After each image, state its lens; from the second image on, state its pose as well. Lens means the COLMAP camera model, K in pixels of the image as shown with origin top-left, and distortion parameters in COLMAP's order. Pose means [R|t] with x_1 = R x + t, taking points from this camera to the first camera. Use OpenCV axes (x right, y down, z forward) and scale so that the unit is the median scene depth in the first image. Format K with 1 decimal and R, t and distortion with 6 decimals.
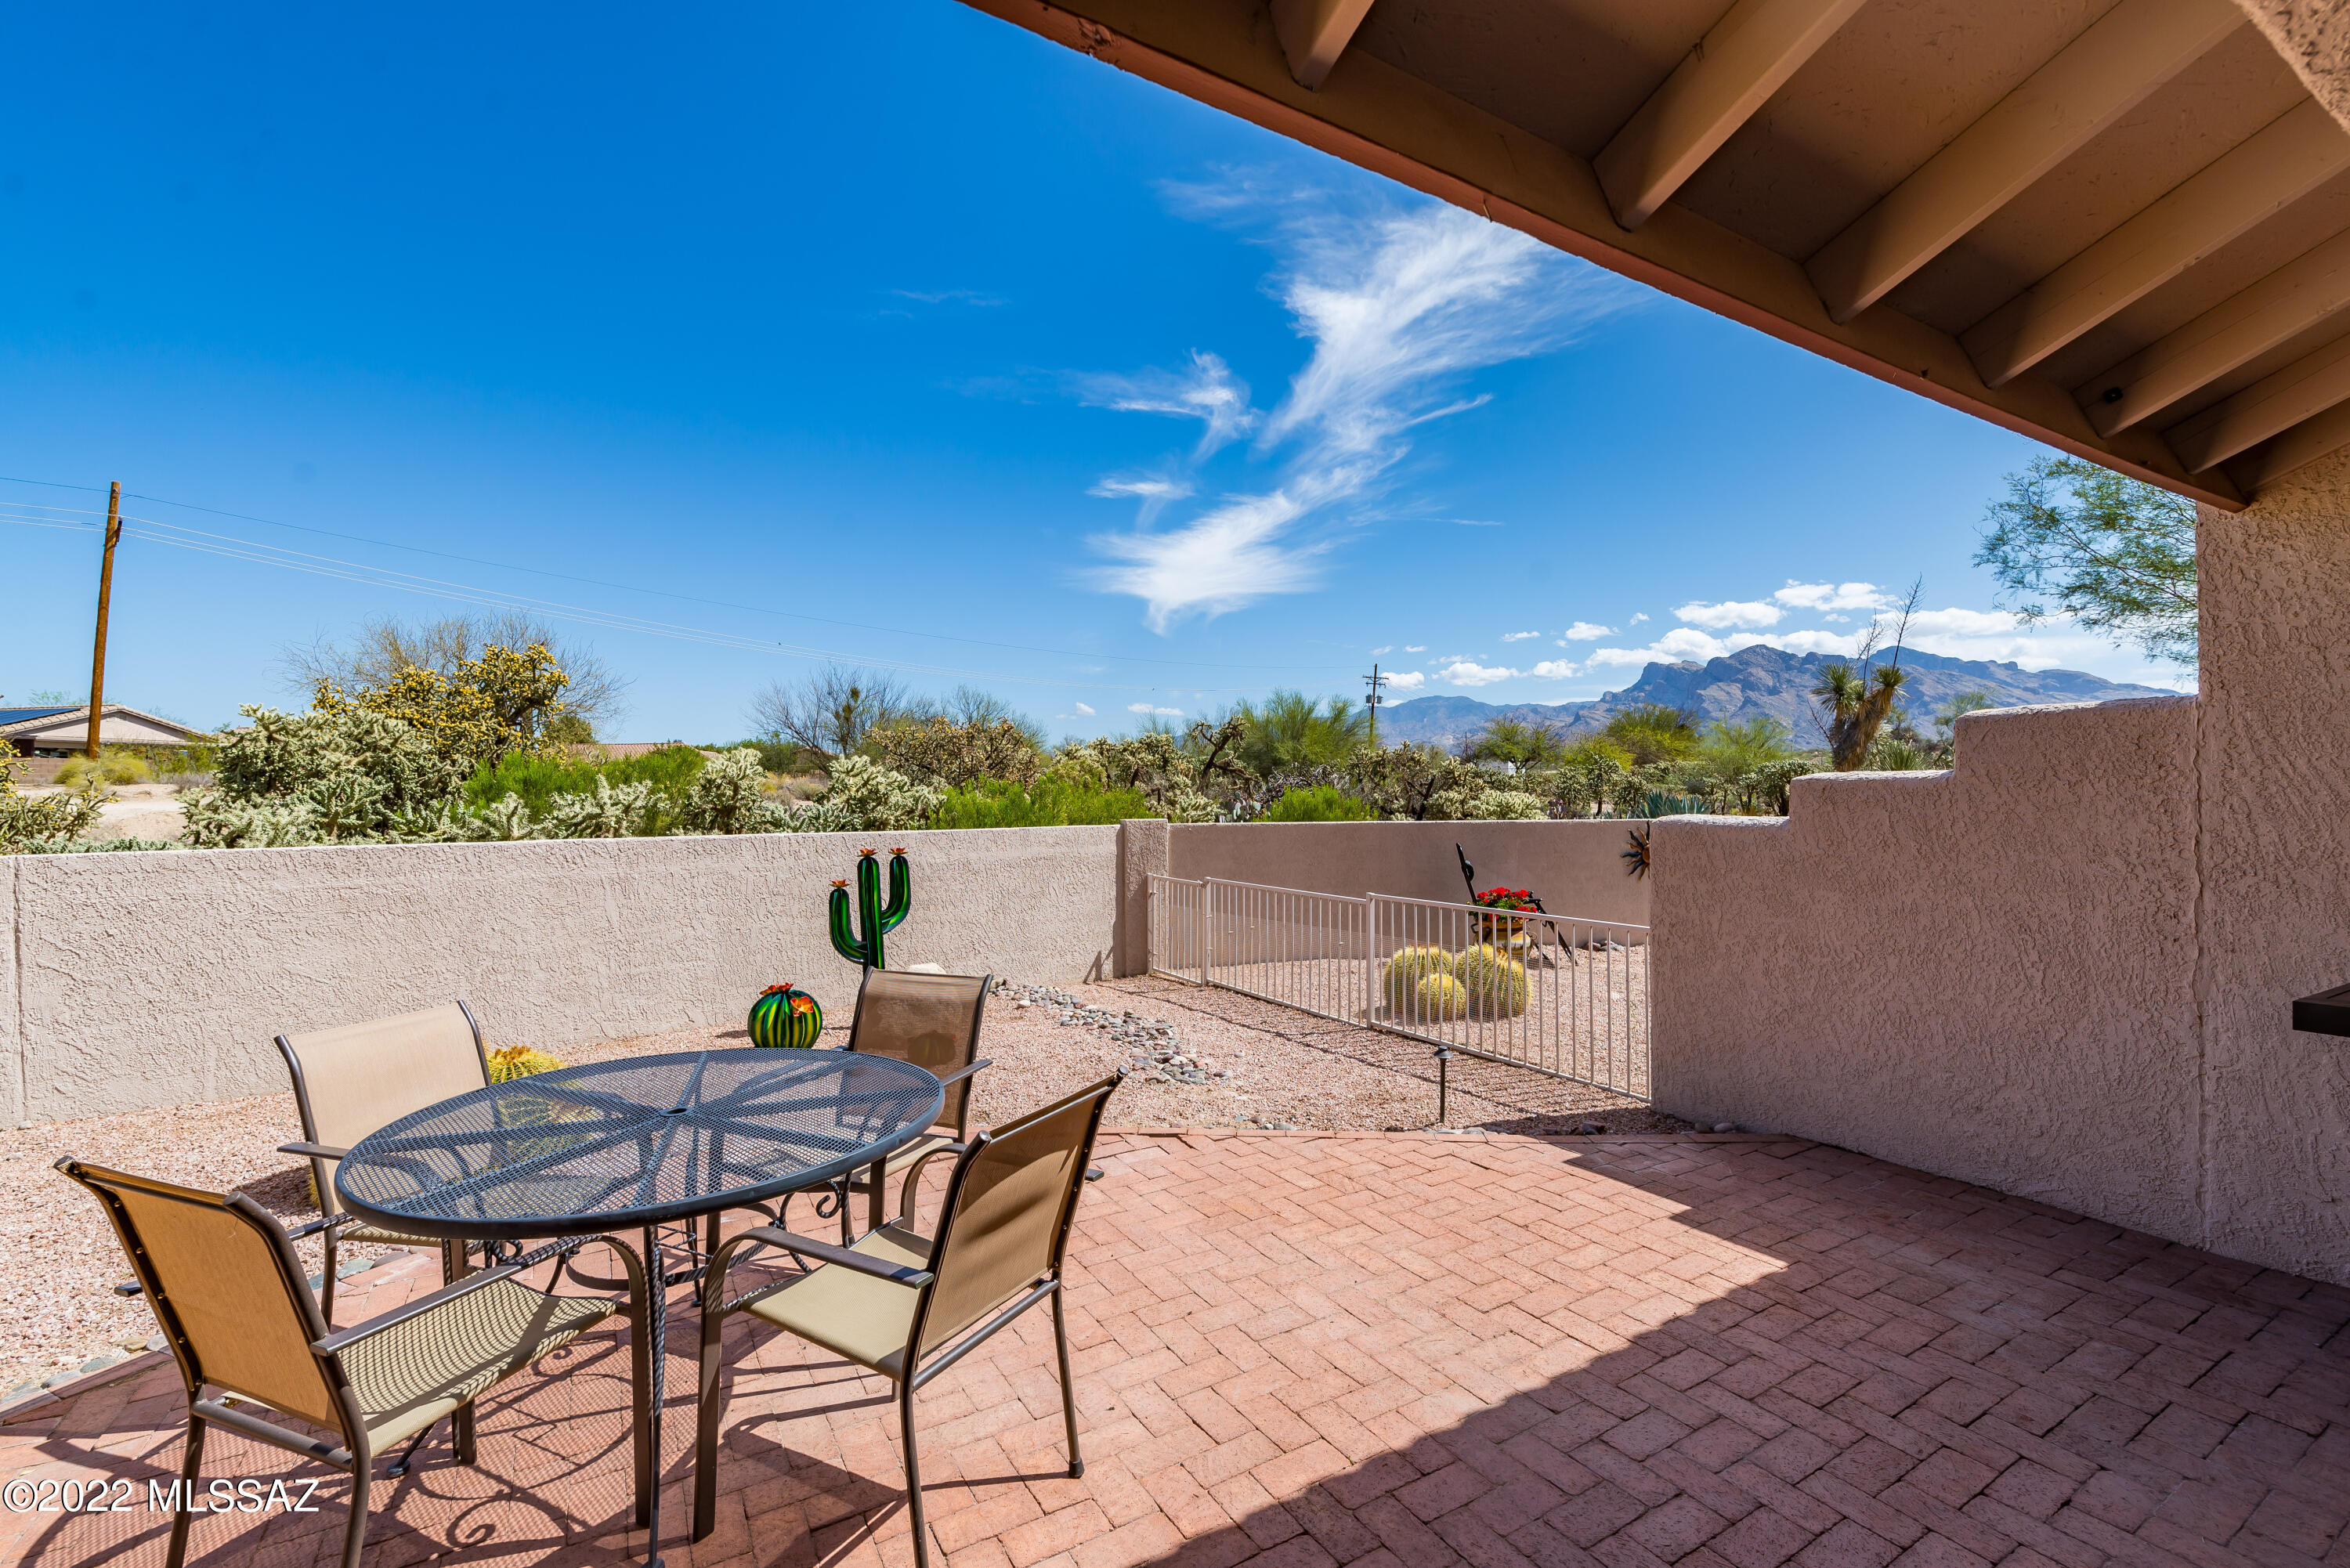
lens RADIAL K [[1012.5, 0, 1175.2], [0, 1012.5, 790.8], [0, 0, 1]] dist [0.000899, -0.000124]
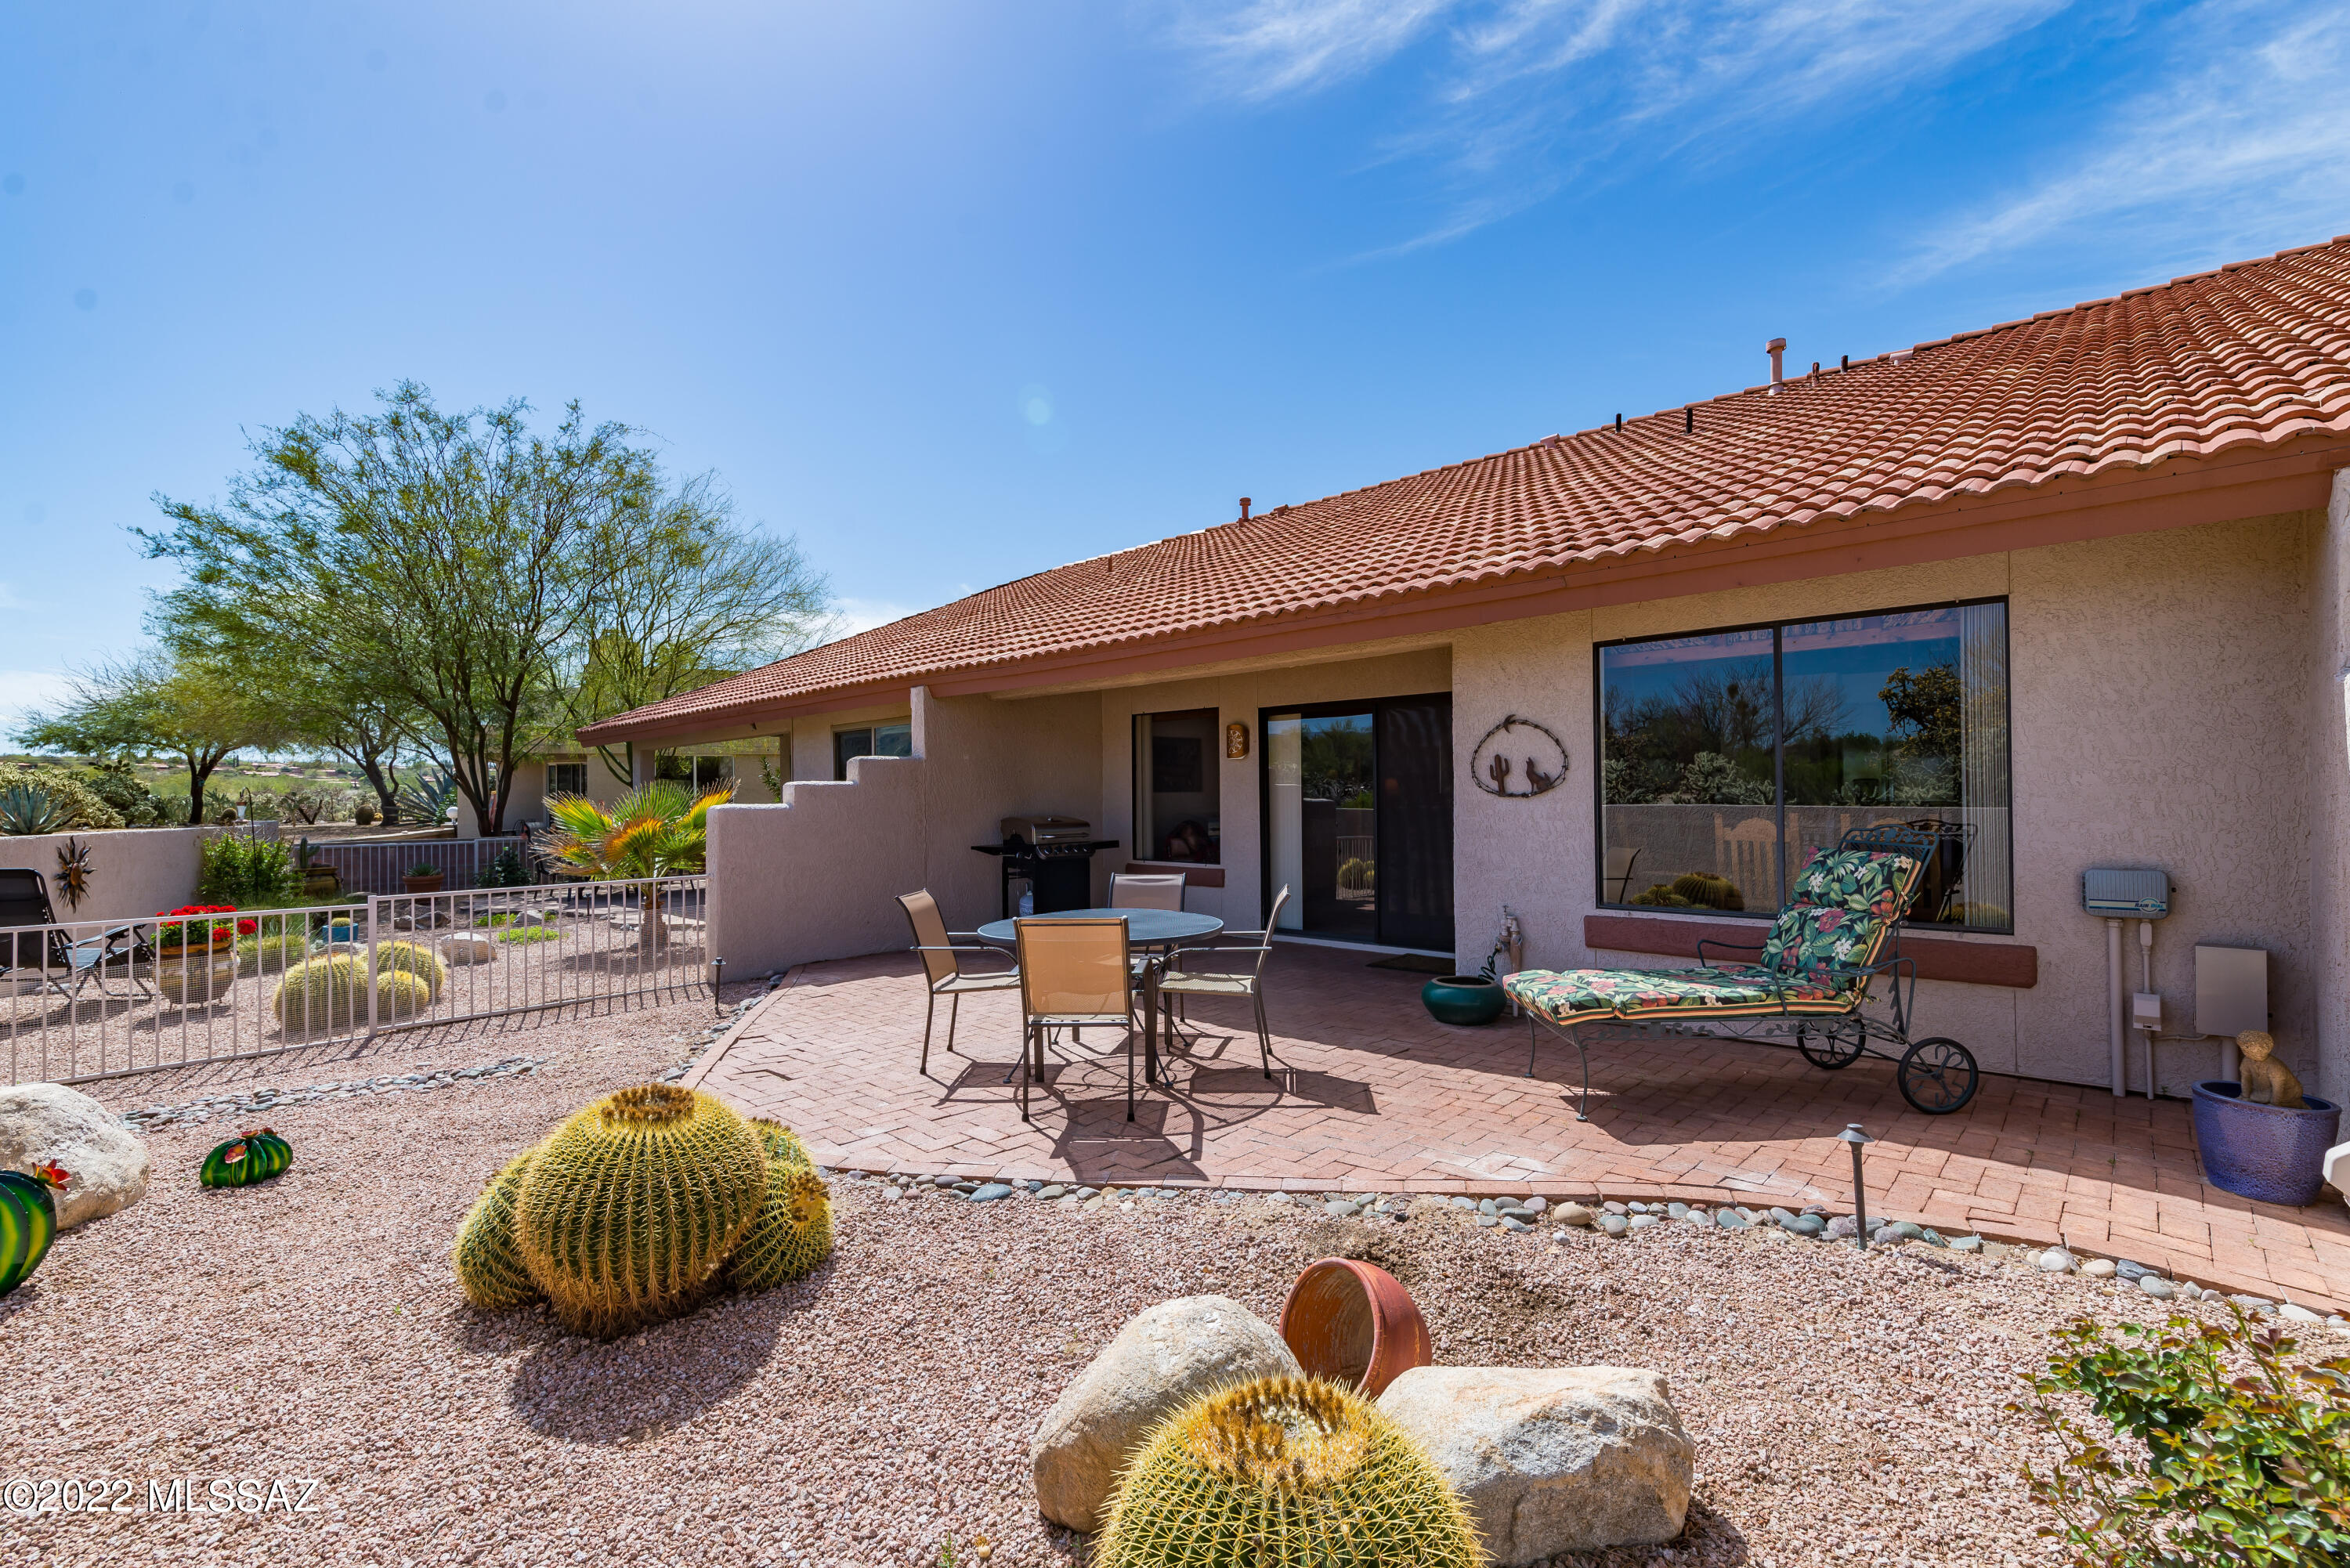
lens RADIAL K [[1012.5, 0, 1183.8], [0, 1012.5, 789.9], [0, 0, 1]] dist [0.000899, -0.000124]
pose [[-0.276958, 0.015101, 0.960763, -0.371007], [0.014385, 0.999830, -0.011569, 0.008380], [-0.960774, 0.010616, -0.277128, 0.201925]]
